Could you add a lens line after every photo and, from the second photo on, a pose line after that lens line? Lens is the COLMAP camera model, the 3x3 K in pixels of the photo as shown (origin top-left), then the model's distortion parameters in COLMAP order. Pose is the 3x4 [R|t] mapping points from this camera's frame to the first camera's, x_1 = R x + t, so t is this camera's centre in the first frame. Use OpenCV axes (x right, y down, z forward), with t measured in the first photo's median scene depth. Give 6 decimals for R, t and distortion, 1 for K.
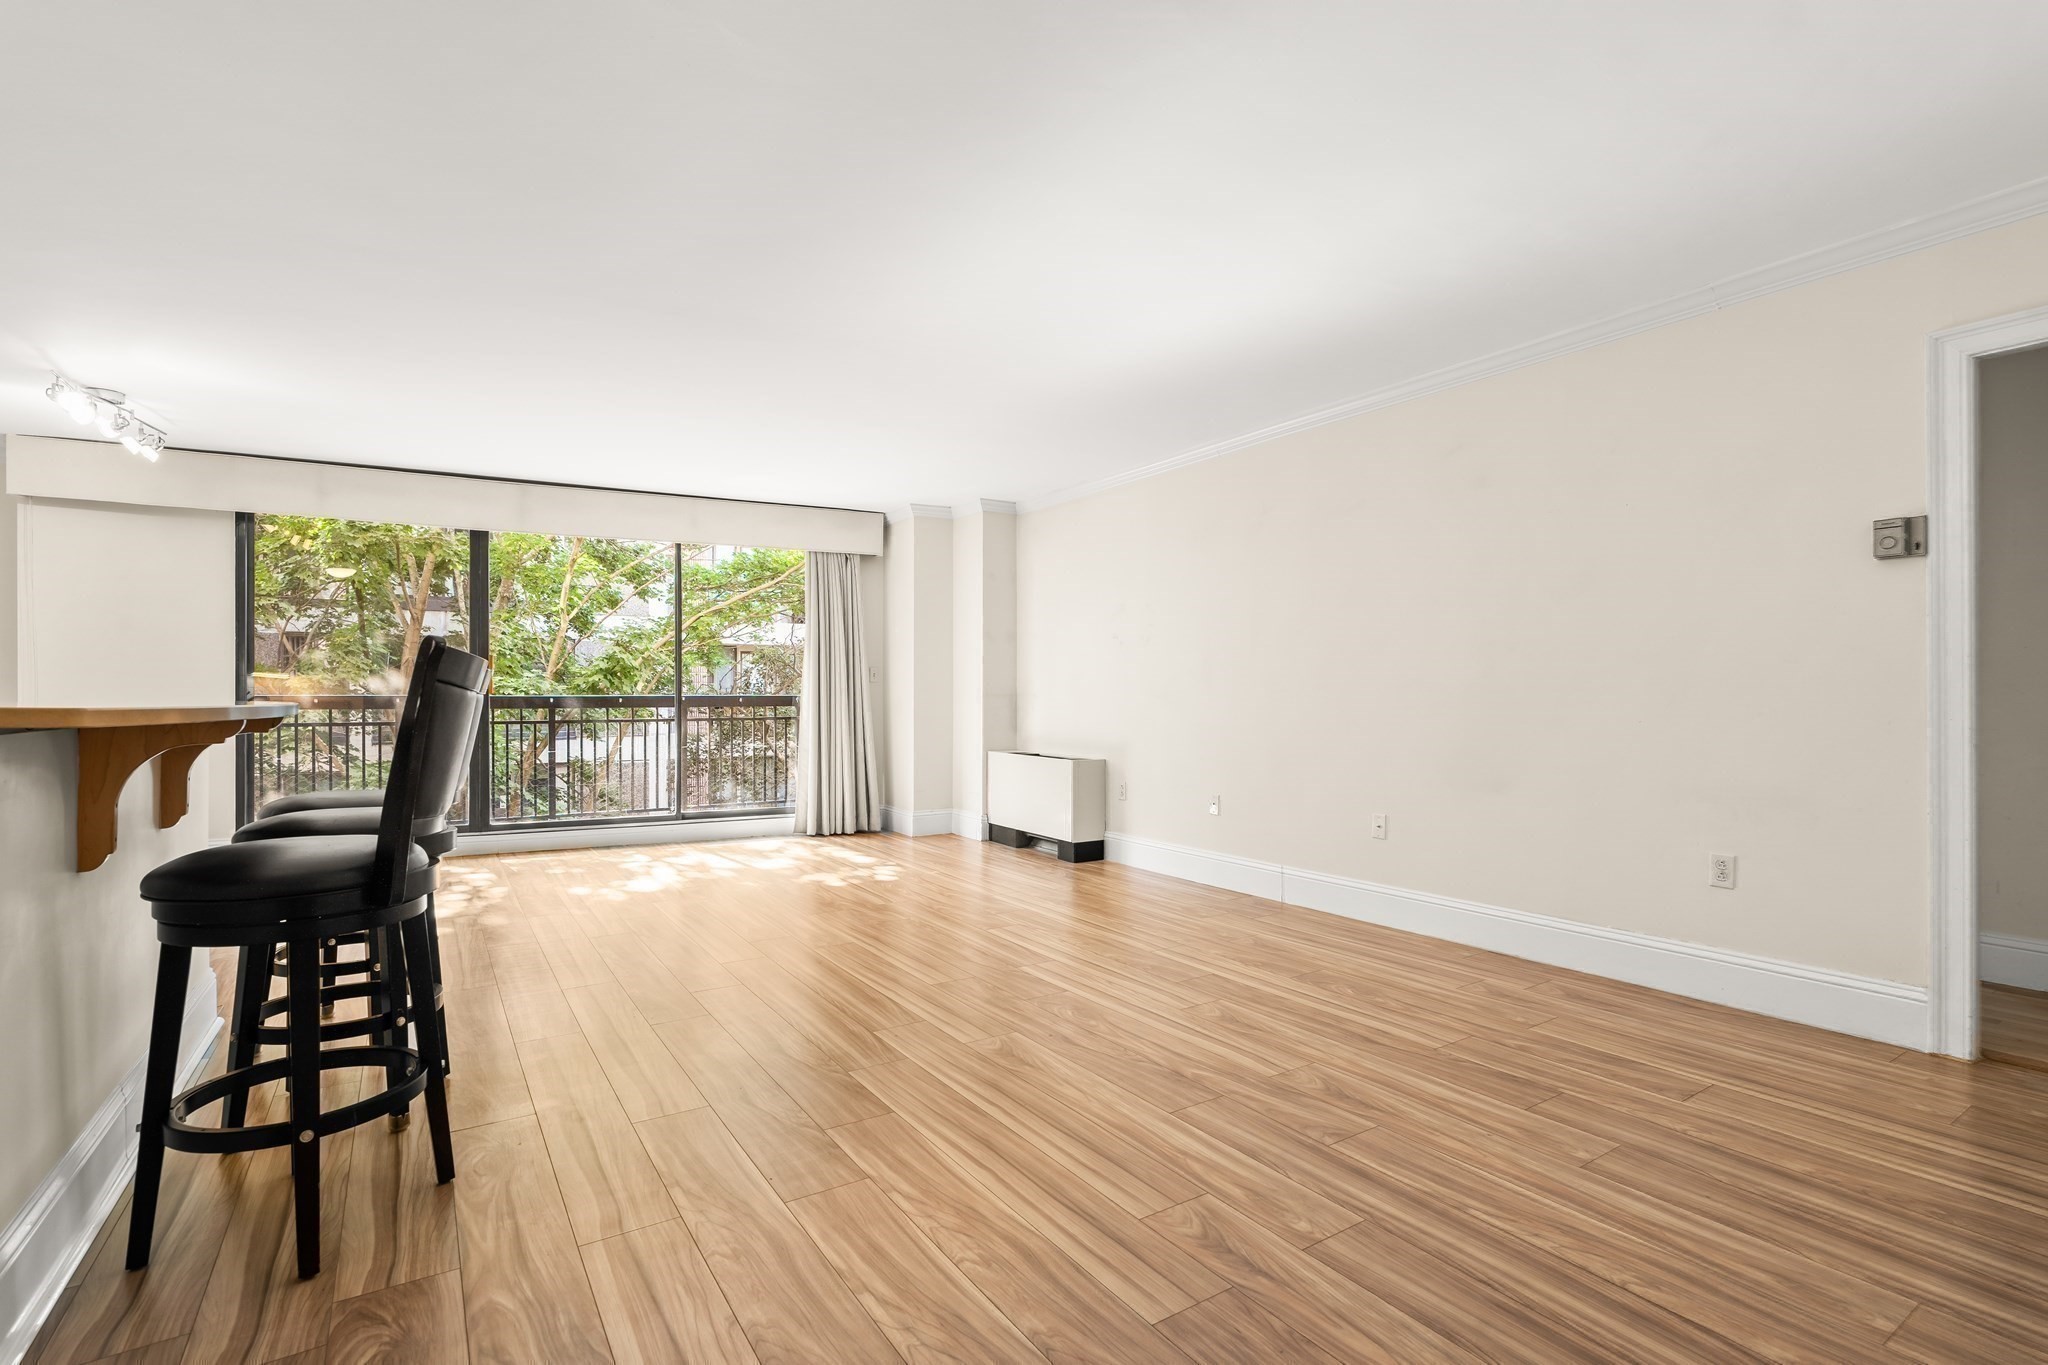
lens RADIAL K [[947.9, 0, 1023.0], [0, 947.9, 689.3], [0, 0, 1]] dist [-0.000363, 0.000021]
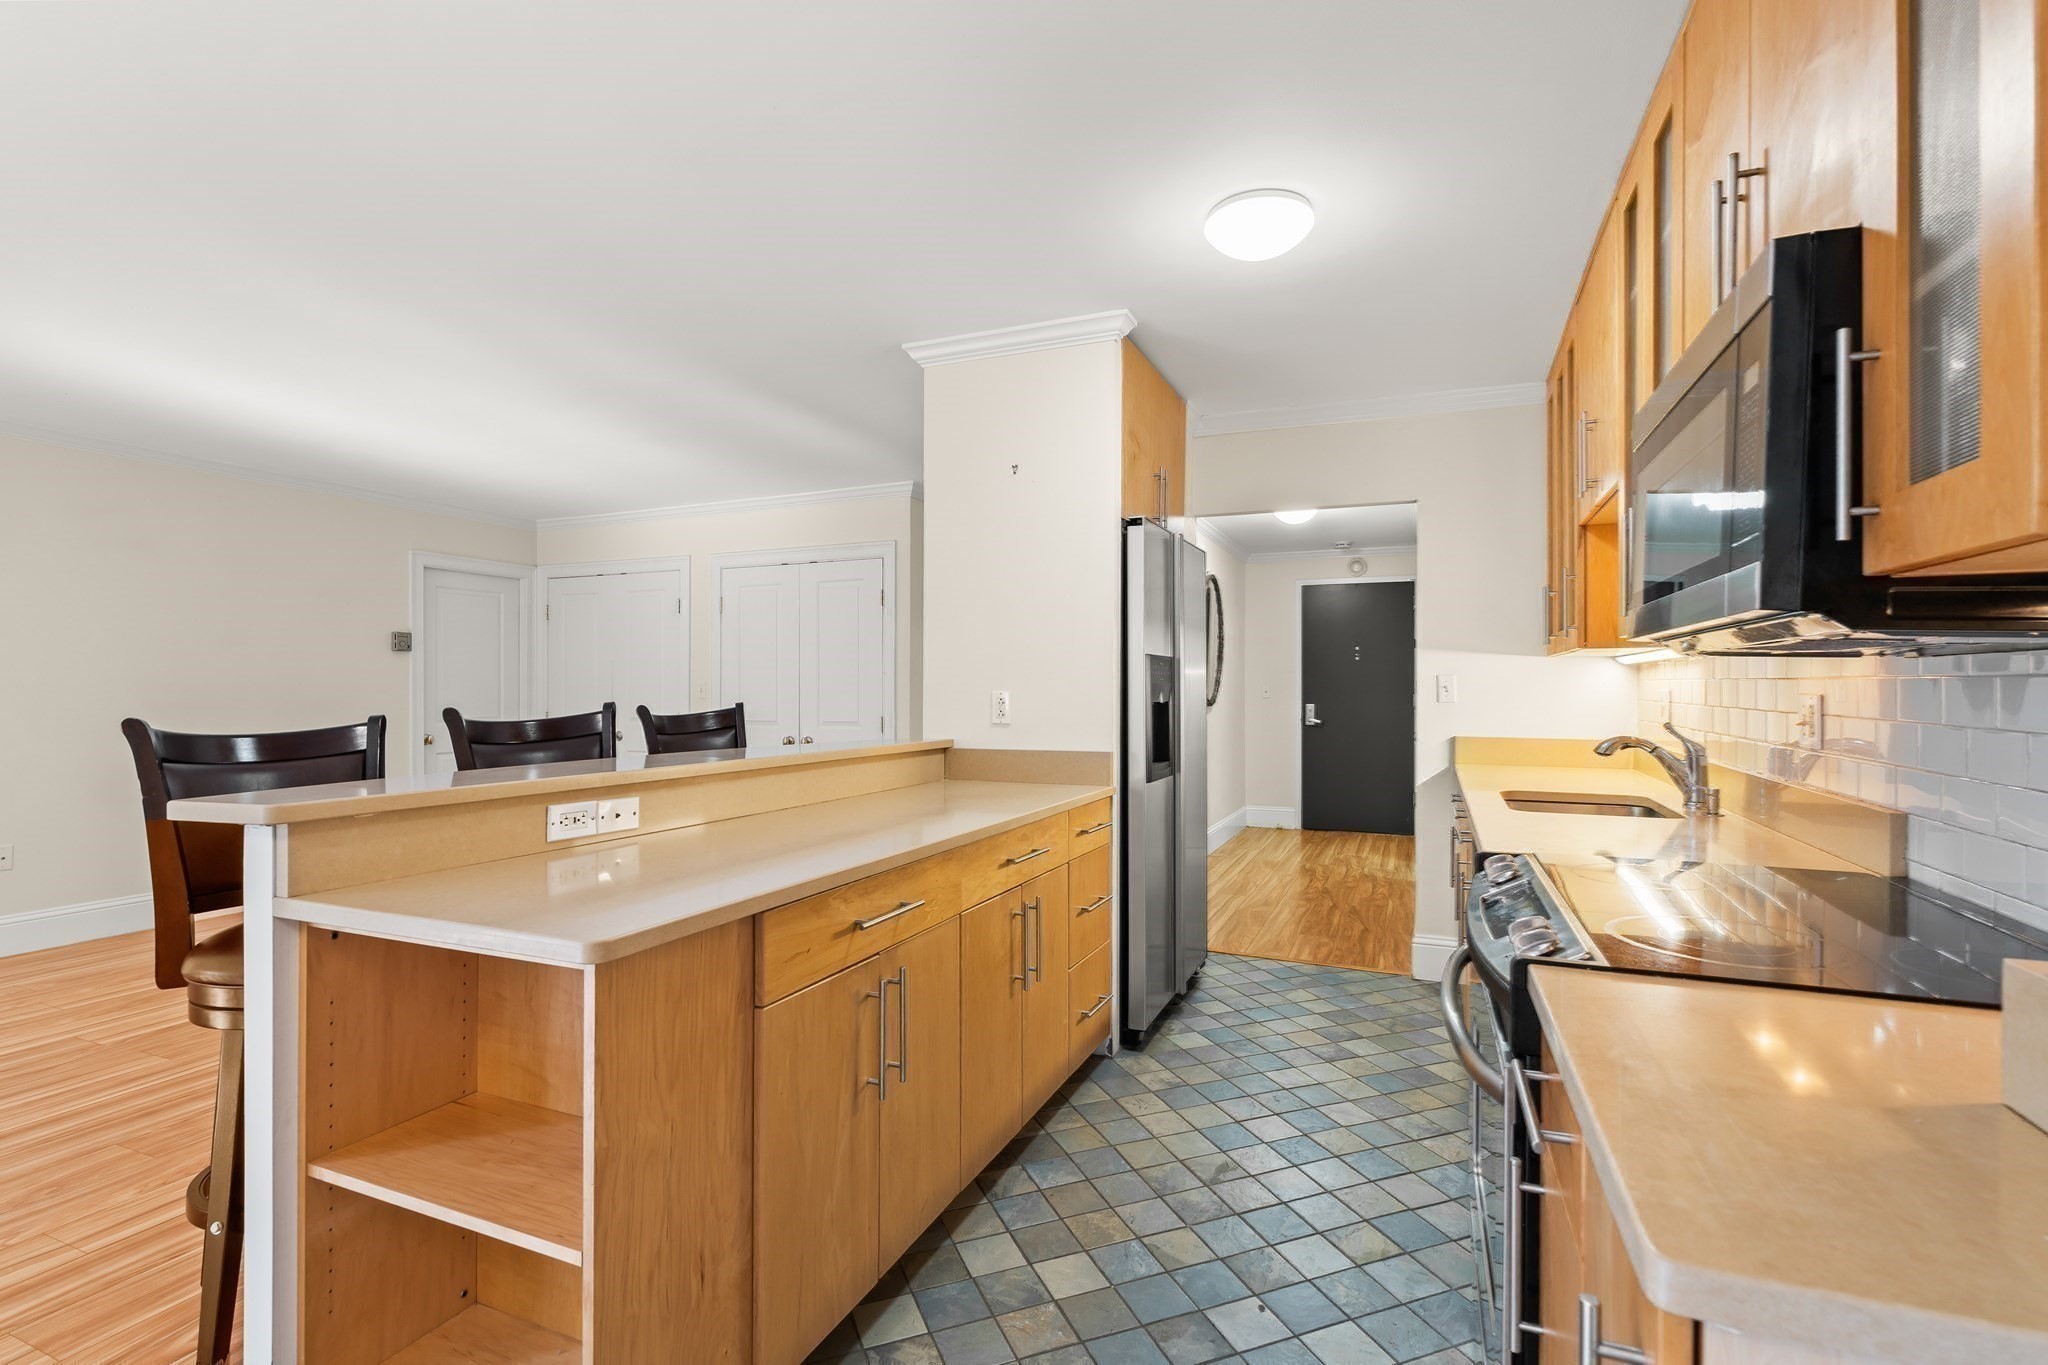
lens RADIAL K [[947.9, 0, 1023.0], [0, 947.9, 689.3], [0, 0, 1]] dist [-0.000363, 0.000021]
pose [[-0.557651, 0.002788, 0.830071, -0.794517], [-0.004943, 0.999965, -0.006679, -0.022730], [-0.830061, -0.007828, -0.557618, 0.512001]]
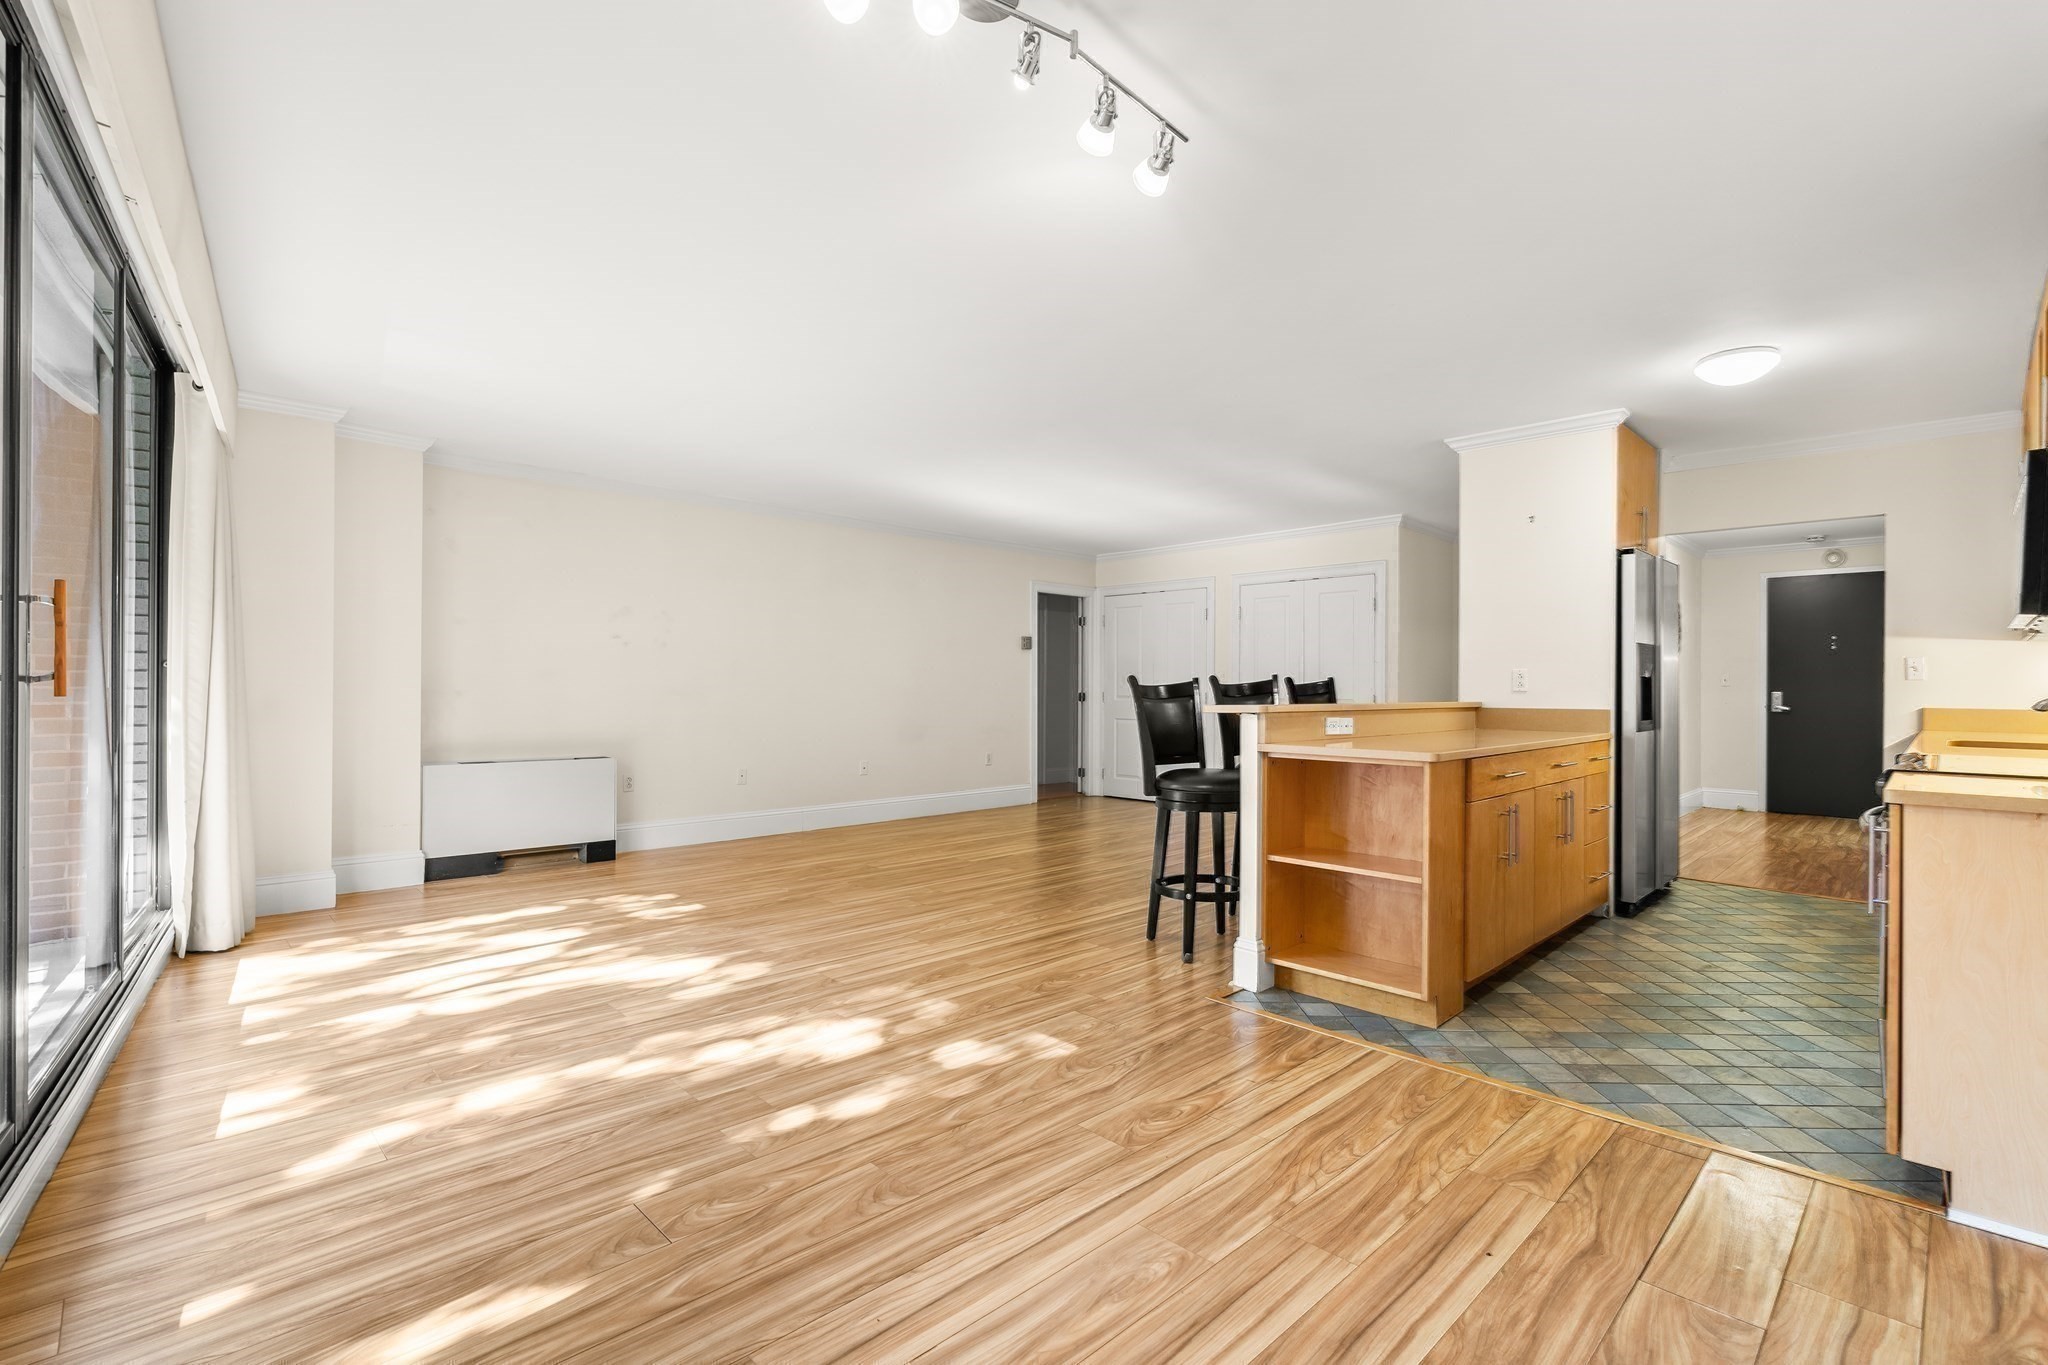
lens RADIAL K [[921.7, 0, 1024.4], [0, 921.7, 686.8], [0, 0, 1]] dist [-0.002159, 0.000022]
pose [[-0.199297, 0.001336, 0.979938, -1.033809], [-0.011075, 0.999932, -0.003616, -0.001539], [-0.979877, -0.011573, -0.199269, 0.805364]]
